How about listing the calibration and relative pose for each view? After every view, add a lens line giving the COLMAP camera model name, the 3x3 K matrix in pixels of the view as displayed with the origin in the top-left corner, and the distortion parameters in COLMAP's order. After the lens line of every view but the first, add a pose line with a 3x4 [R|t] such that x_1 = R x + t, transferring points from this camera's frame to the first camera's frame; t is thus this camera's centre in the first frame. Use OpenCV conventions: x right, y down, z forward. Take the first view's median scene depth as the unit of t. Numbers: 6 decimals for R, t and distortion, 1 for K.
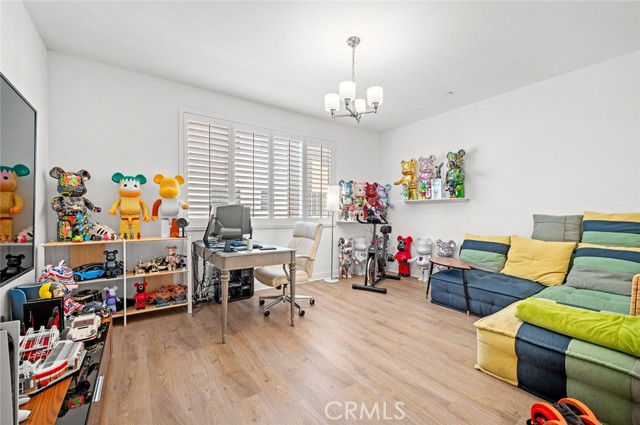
lens RADIAL K [[269.3, 0, 321.5], [0, 269.3, 213.8], [0, 0, 1]] dist [-0.001576, -0.000035]
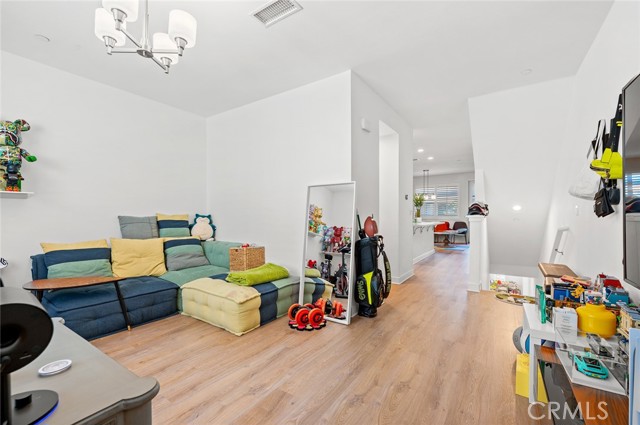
lens RADIAL K [[269.3, 0, 321.6], [0, 269.3, 214.7], [0, 0, 1]] dist [-0.001576, -0.000035]
pose [[-0.368660, 0.007902, 0.929531, -0.526840], [0.004620, 0.999967, -0.006668, 0.009773], [-0.929553, 0.001837, -0.368685, 0.777292]]
